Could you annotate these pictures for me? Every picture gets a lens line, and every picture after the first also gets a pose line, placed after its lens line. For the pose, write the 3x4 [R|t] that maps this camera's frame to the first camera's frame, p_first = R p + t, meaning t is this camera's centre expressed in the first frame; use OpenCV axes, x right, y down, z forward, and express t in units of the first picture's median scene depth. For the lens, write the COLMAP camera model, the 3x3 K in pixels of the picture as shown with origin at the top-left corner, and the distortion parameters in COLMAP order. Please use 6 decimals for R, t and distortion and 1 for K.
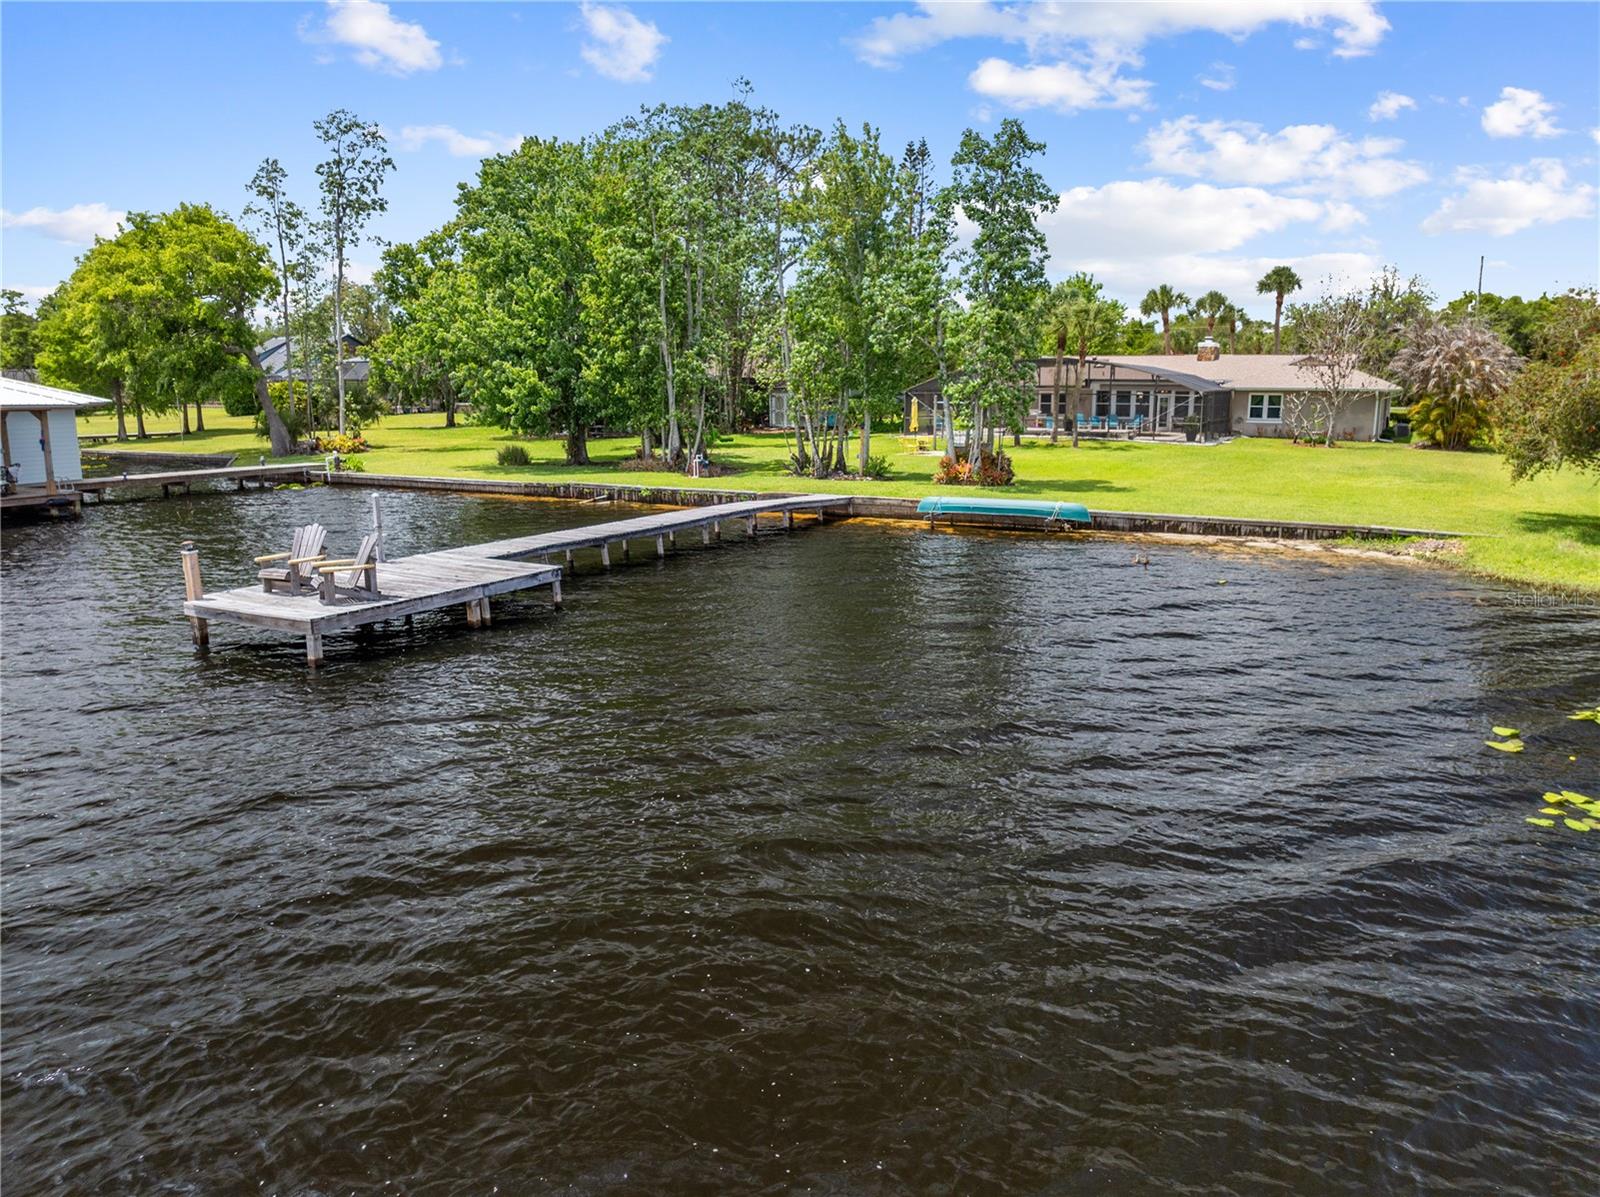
lens RADIAL K [[1130.9, 0, 810.3], [0, 1130.9, 591.8], [0, 0, 1]] dist [-0.041465, 0.014188]
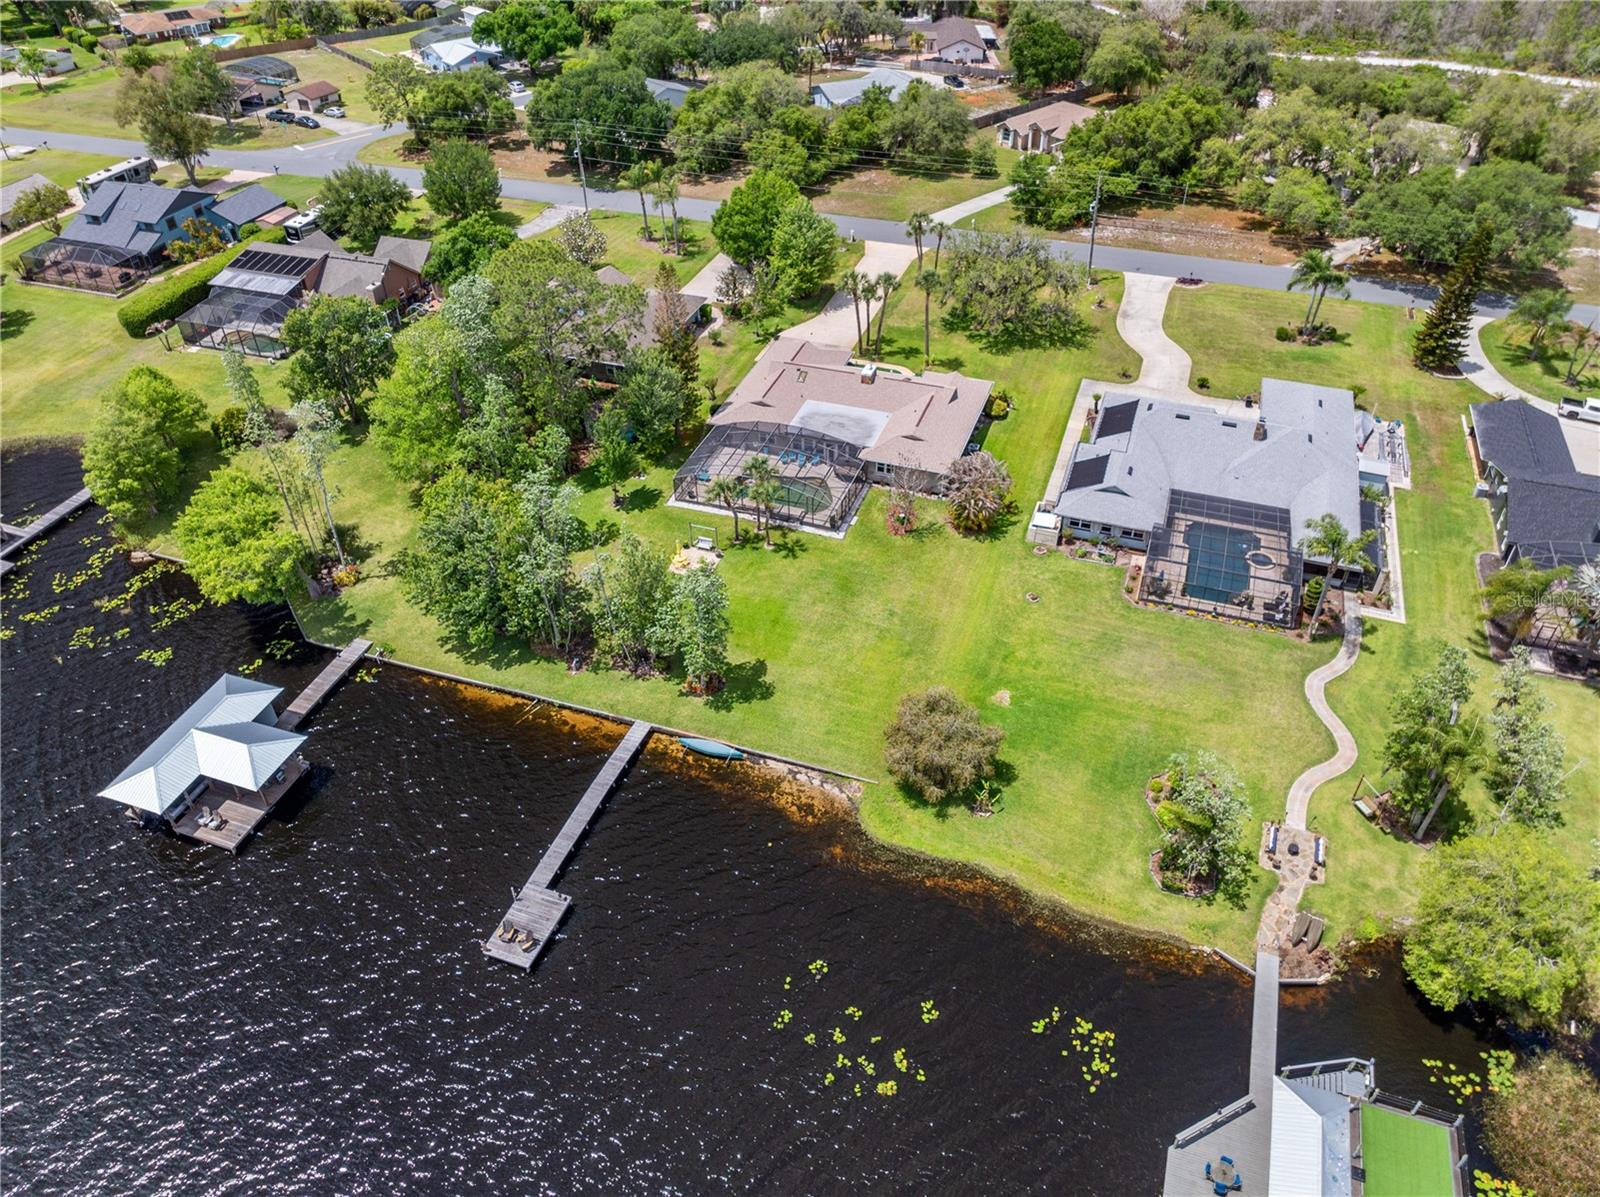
lens RADIAL K [[1130.9, 0, 805.1], [0, 1130.9, 591.9], [0, 0, 1]] dist [-0.041465, 0.014188]
pose [[0.987309, -0.110585, 0.113982, 0.081747], [0.043420, 0.878339, 0.476061, -0.955879], [-0.152760, -0.465071, 0.871994, -0.655248]]
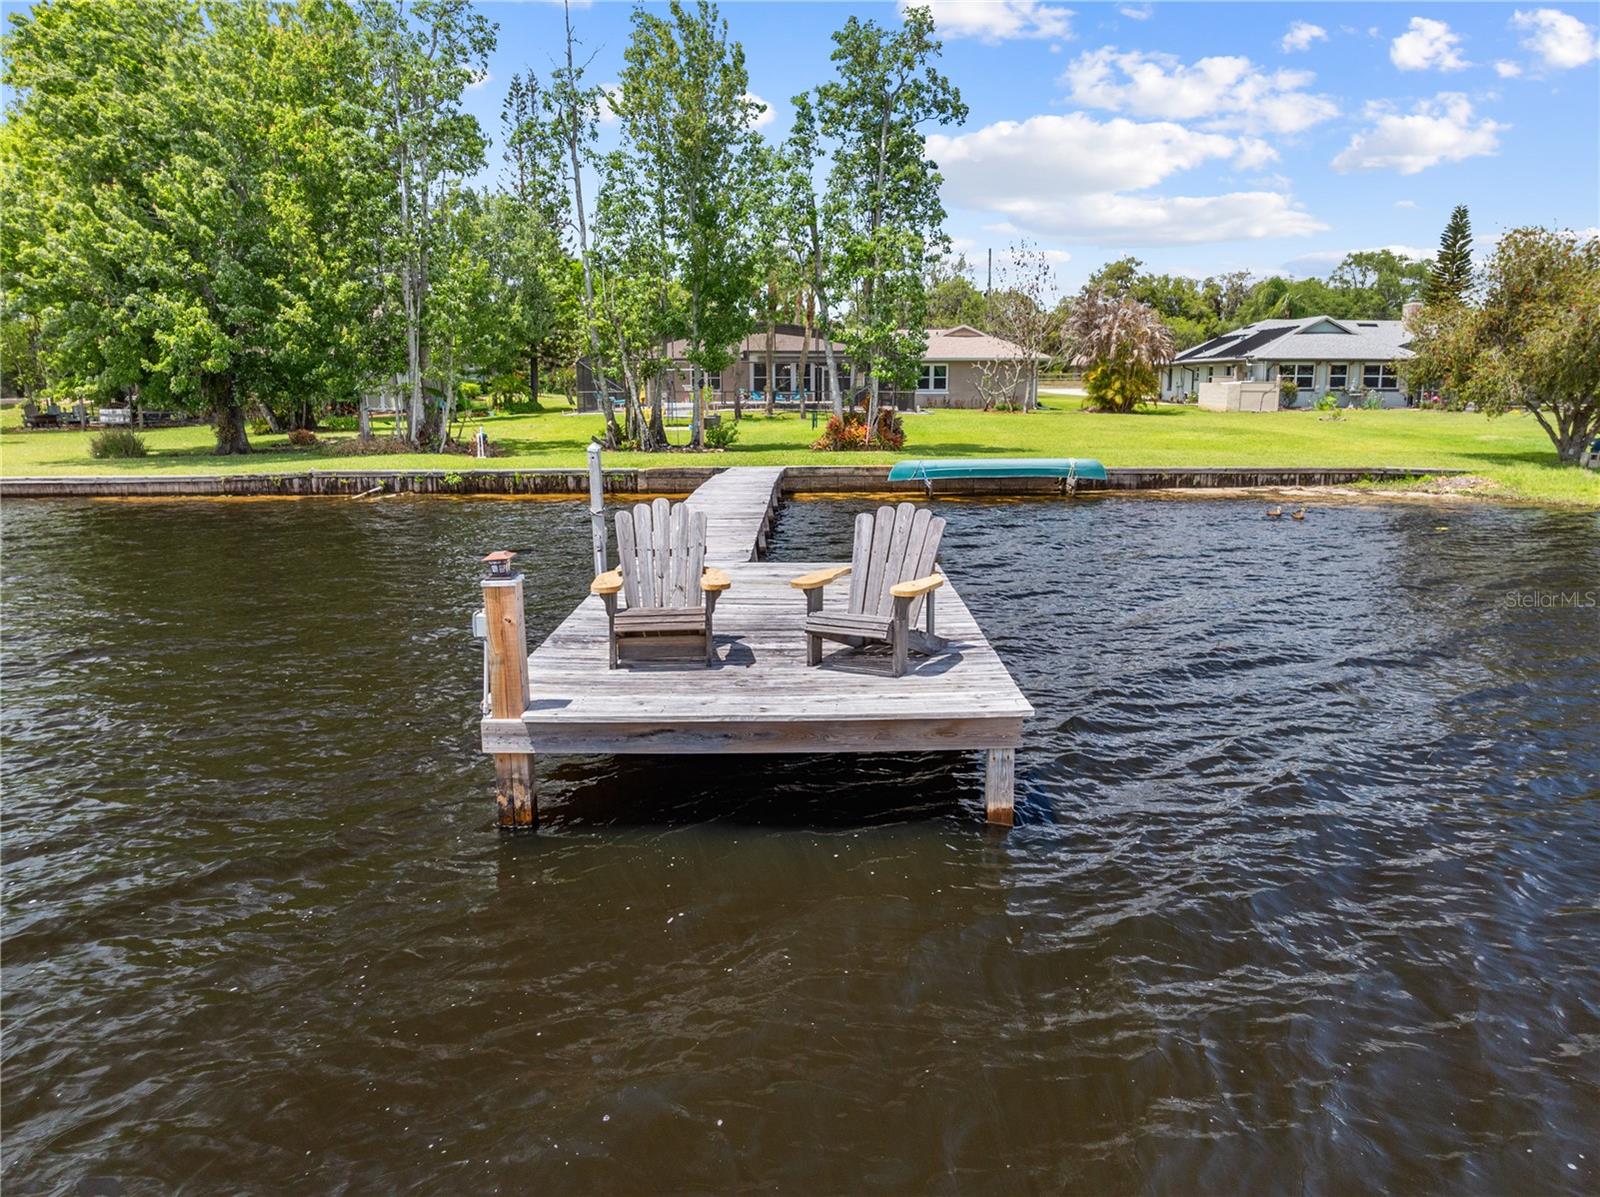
lens RADIAL K [[1130.9, 0, 808.4], [0, 1130.9, 600.7], [0, 0, 1]] dist [-0.041465, 0.014188]
pose [[0.876214, -0.094871, 0.472492, -0.209997], [0.091522, 0.995347, 0.030132, -0.009893], [-0.473152, 0.016841, 0.880820, 0.205643]]
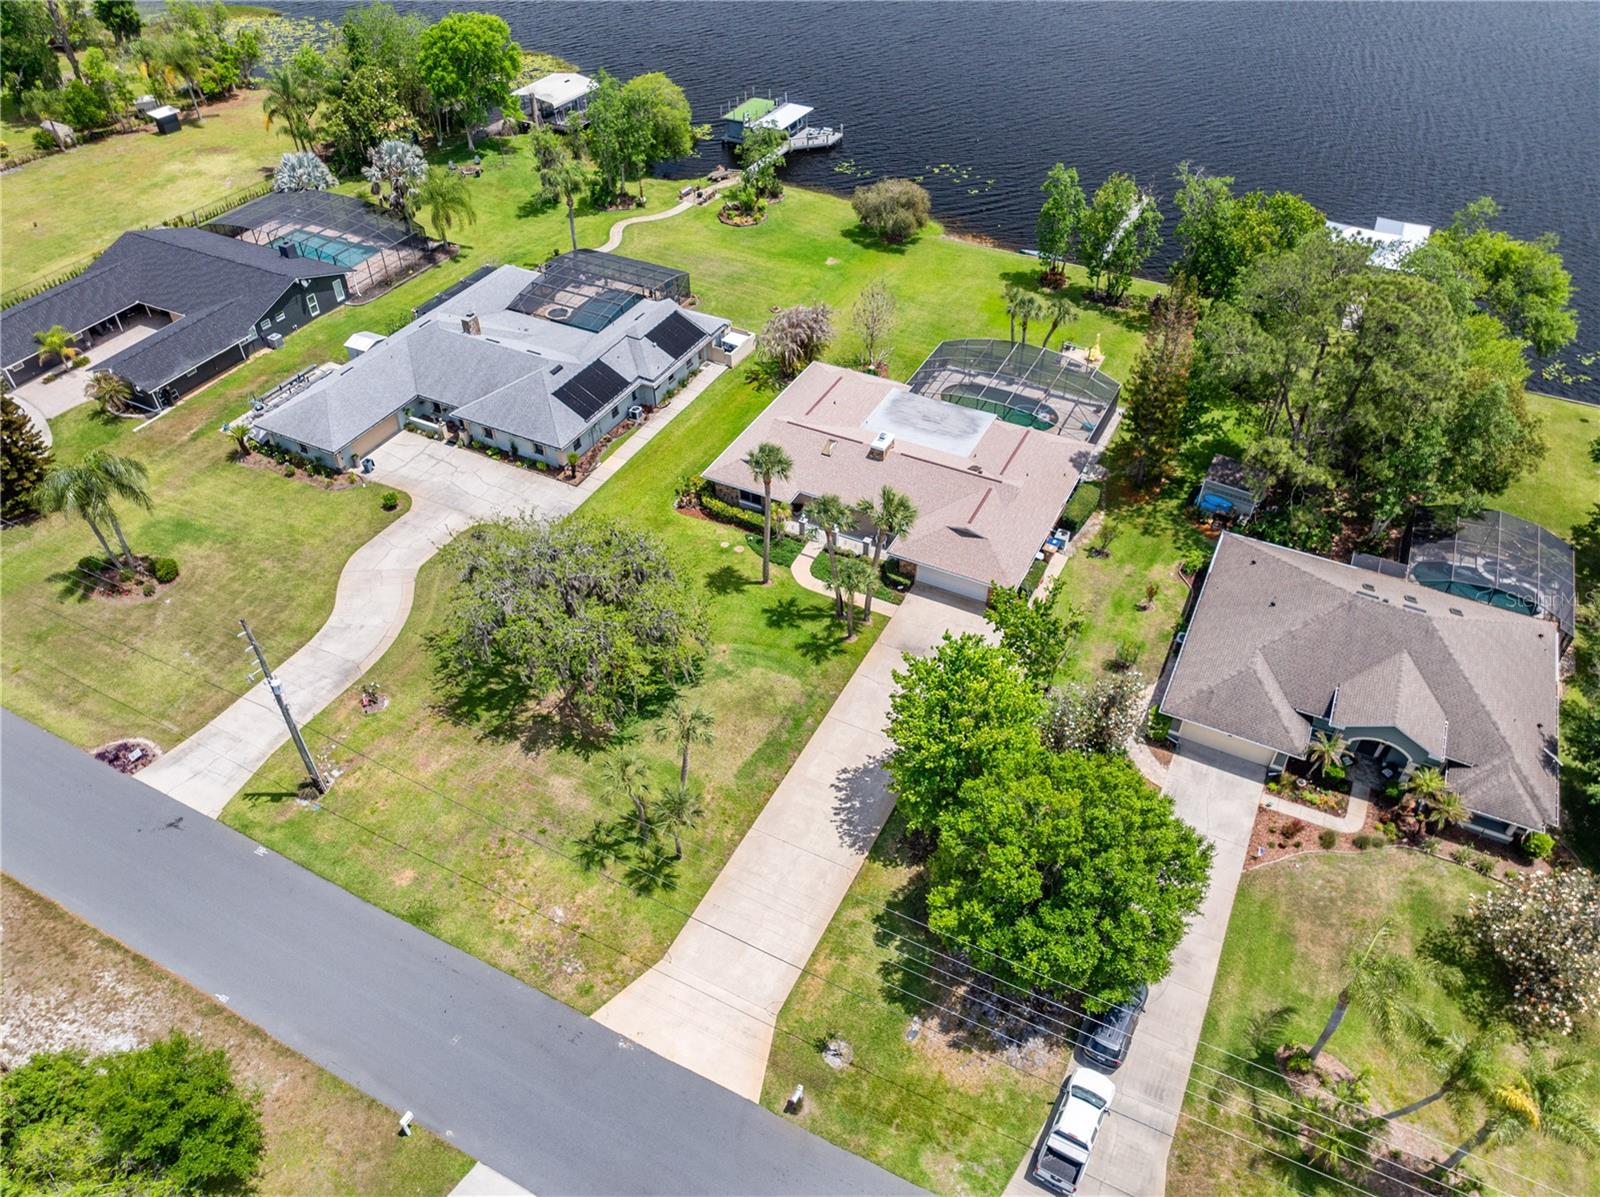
lens RADIAL K [[1130.9, 0, 812.0], [0, 1130.9, 585.4], [0, 0, 1]] dist [-0.041465, 0.014188]
pose [[-0.999530, 0.016460, -0.025881, 0.630386], [-0.010111, 0.619816, 0.784682, -1.385343], [0.028957, 0.784575, -0.619358, 2.484464]]
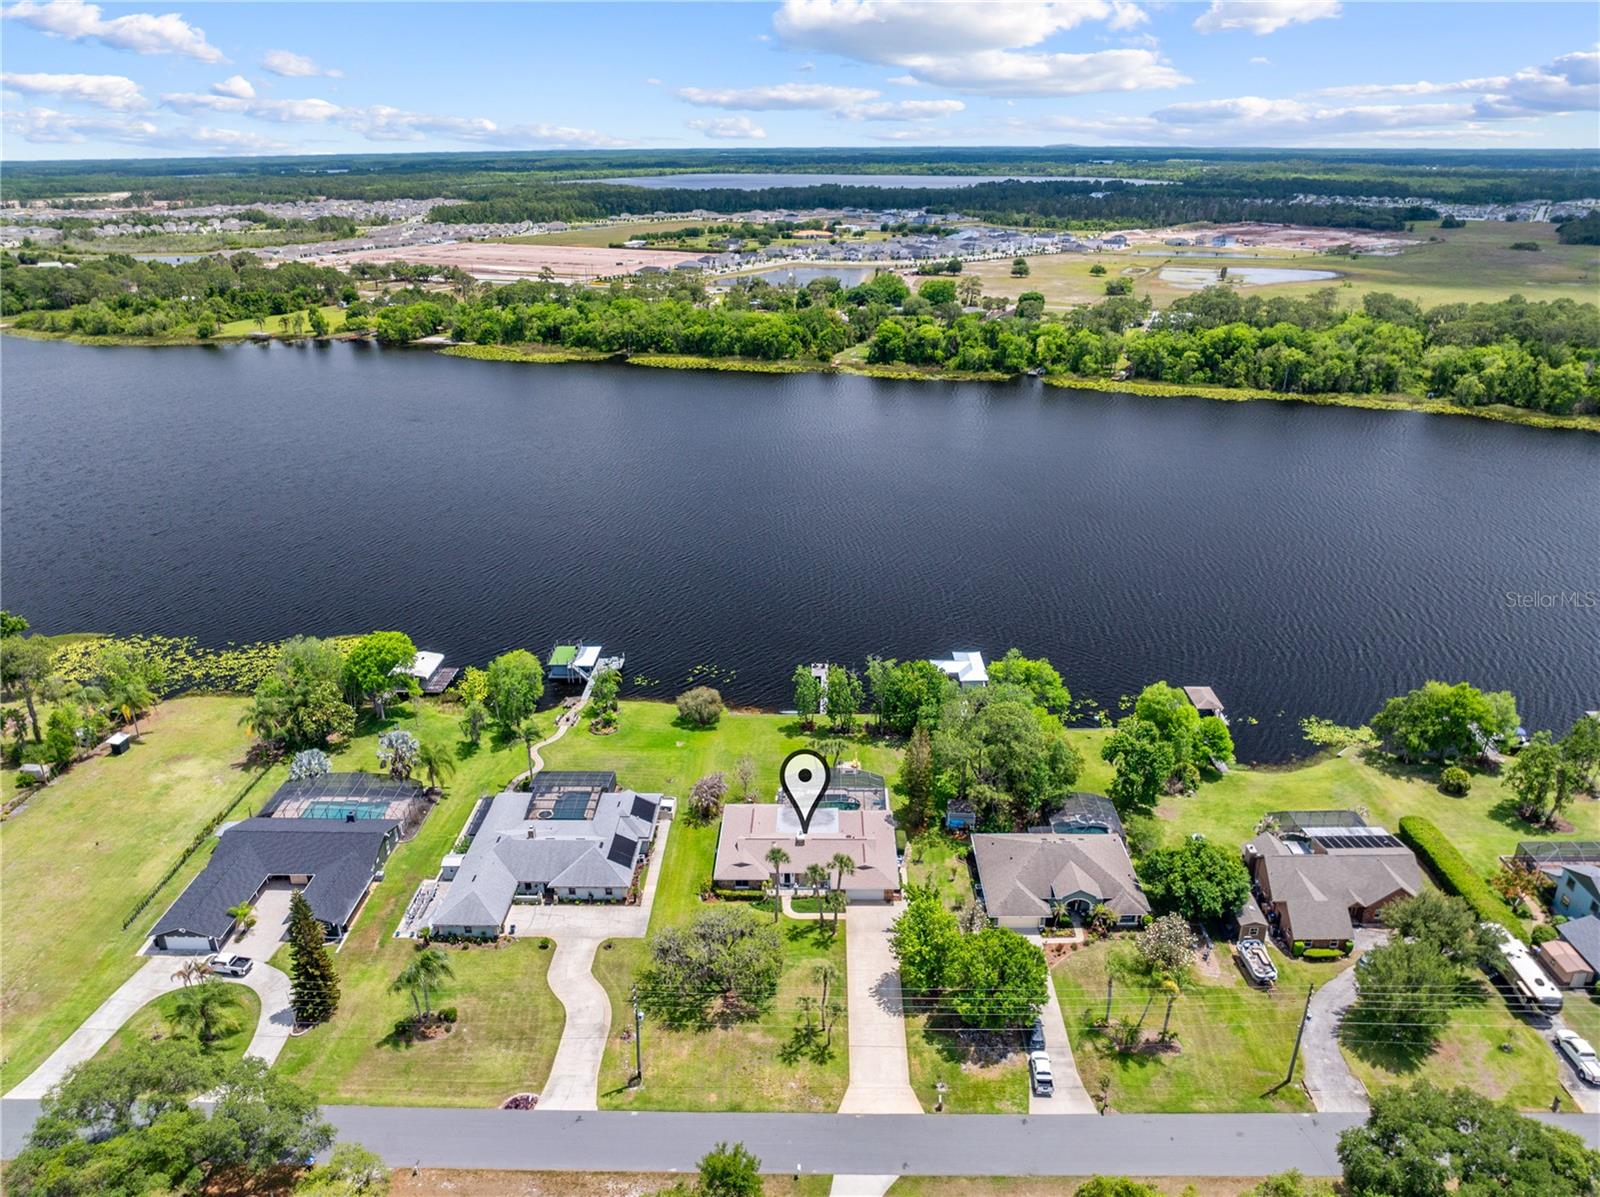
lens RADIAL K [[1130.9, 0, 810.2], [0, 1130.9, 596.4], [0, 0, 1]] dist [-0.041465, 0.014188]
pose [[-0.885440, 0.175461, -0.430359, 1.629518], [-0.081636, 0.852878, 0.515688, -2.359747], [0.457527, 0.491743, -0.740849, 3.271834]]
